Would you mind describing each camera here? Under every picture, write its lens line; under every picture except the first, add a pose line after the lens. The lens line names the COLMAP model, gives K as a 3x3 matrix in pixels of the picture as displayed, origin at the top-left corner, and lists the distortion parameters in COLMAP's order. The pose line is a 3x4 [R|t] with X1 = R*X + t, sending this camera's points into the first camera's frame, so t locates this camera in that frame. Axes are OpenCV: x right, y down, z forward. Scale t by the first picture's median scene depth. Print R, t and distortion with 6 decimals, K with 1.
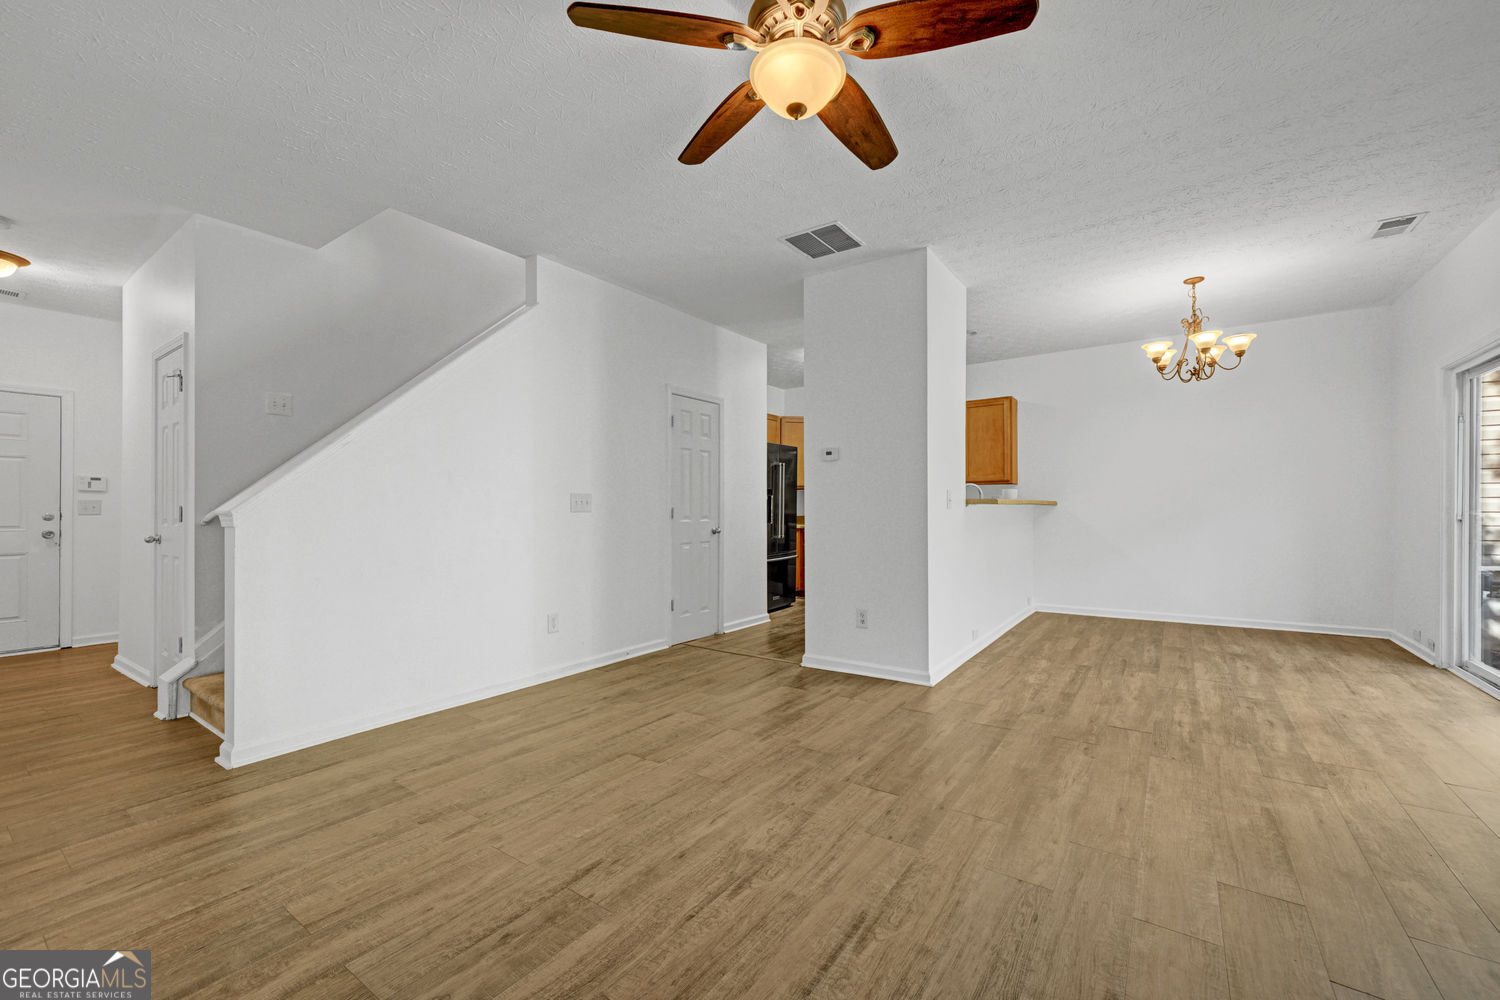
lens RADIAL K [[606.6, 0, 743.4], [0, 606.6, 511.9], [0, 0, 1]] dist [0.003391, -0.000881]
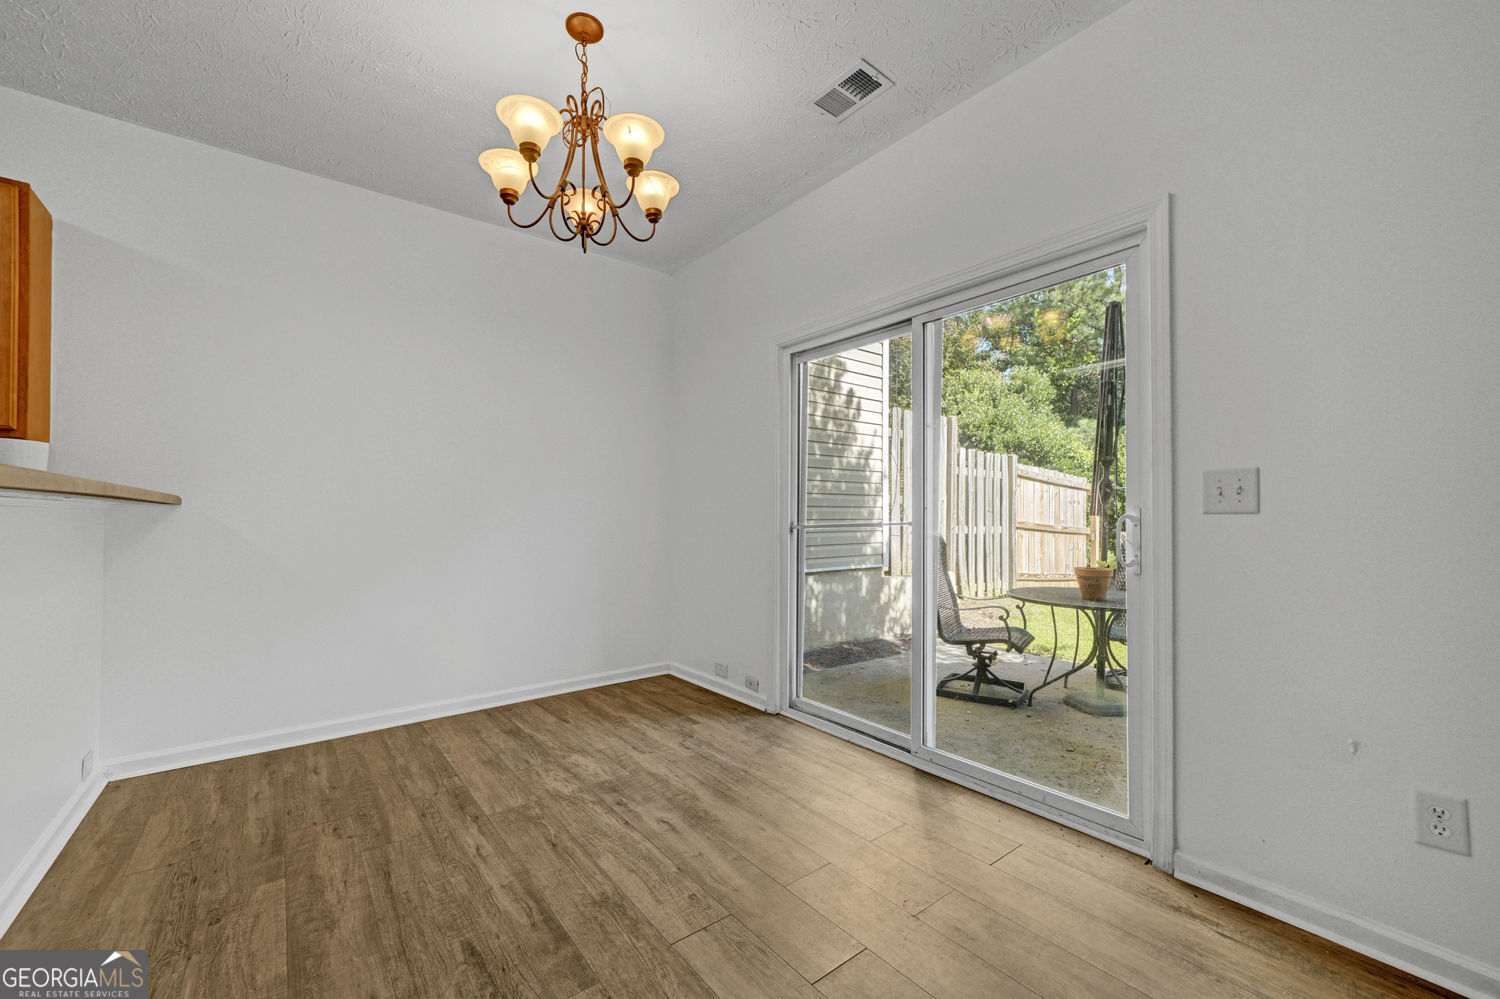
lens RADIAL K [[606.6, 0, 745.3], [0, 606.6, 511.7], [0, 0, 1]] dist [0.003391, -0.000881]
pose [[0.300518, 0.015304, 0.953653, 0.498949], [0.011029, 0.999749, -0.019519, 0.006262], [-0.953712, 0.016384, 0.300274, 1.089342]]
